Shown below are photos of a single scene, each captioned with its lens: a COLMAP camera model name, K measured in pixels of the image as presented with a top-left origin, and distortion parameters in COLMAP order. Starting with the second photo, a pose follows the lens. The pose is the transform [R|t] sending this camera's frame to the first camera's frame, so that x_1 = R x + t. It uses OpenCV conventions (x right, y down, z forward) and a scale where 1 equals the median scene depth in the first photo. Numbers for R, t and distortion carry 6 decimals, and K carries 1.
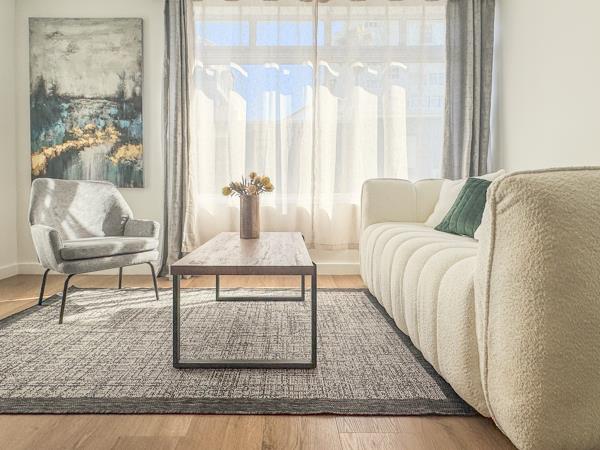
lens RADIAL K [[375.8, 0, 285.1], [0, 375.8, 193.9], [0, 0, 1]] dist [-0.002518, -0.000016]
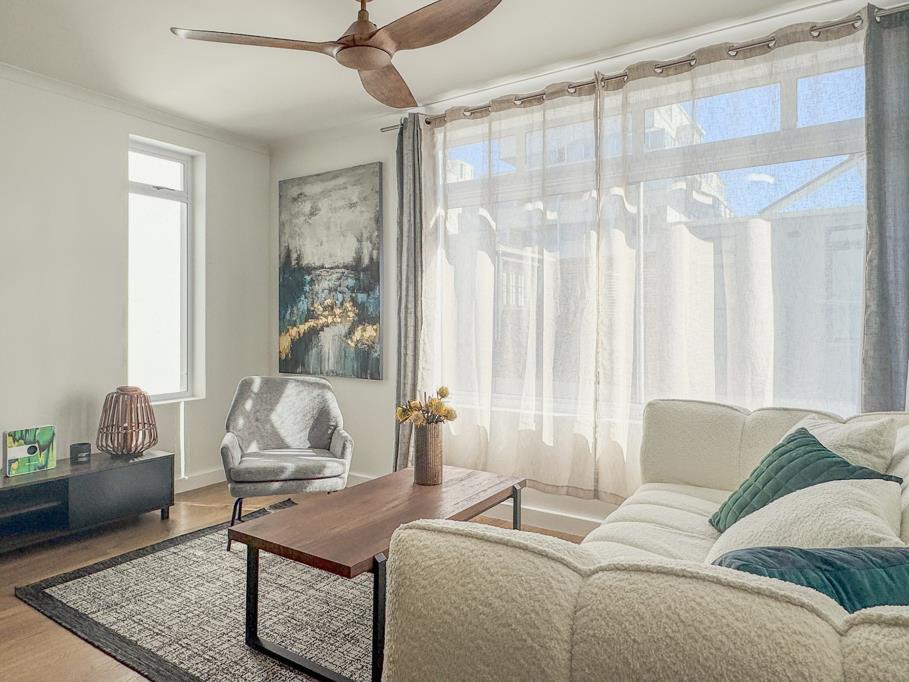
lens RADIAL K [[593.9, 0, 414.8], [0, 593.9, 313.7], [0, 0, 1]] dist [-0.000489, -0.000605]
pose [[0.820275, -0.006980, -0.571926, 0.379355], [-0.007844, 0.999694, -0.023450, -0.125398], [0.571915, 0.023722, 0.819970, 0.041164]]
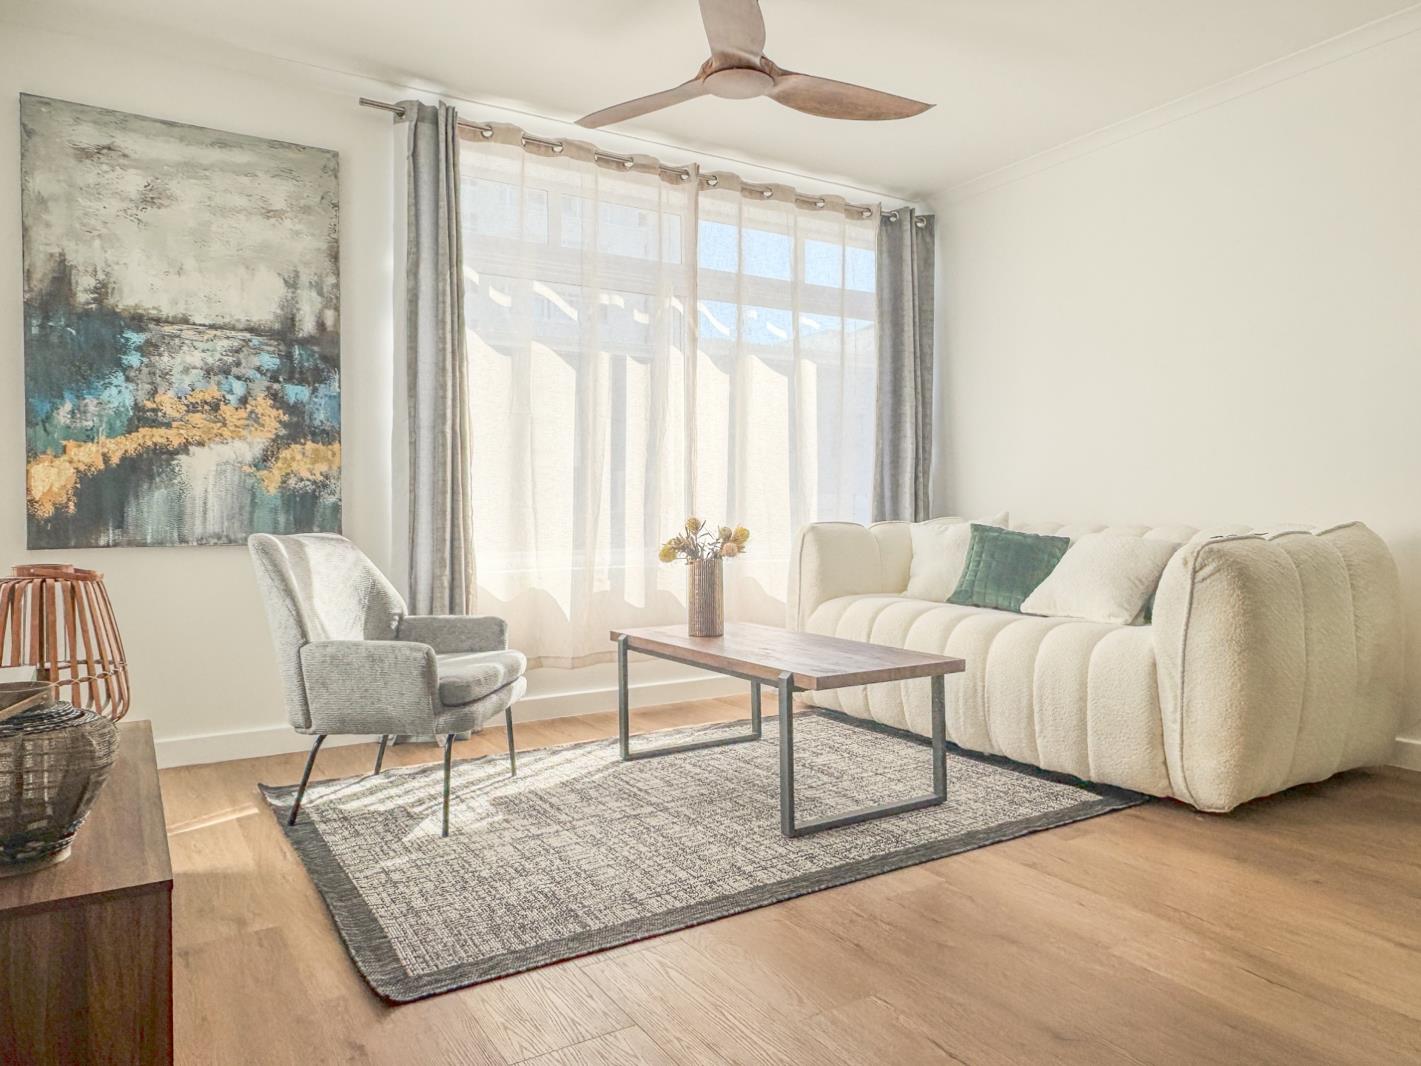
lens RADIAL K [[953.2, 0, 712.1], [0, 953.2, 510.3], [0, 0, 1]] dist [-0.005059, 0.001077]
pose [[0.846228, -0.003978, 0.532806, -0.605701], [0.009537, 0.999925, -0.007683, -0.042734], [-0.532735, 0.011583, 0.846203, -0.153883]]
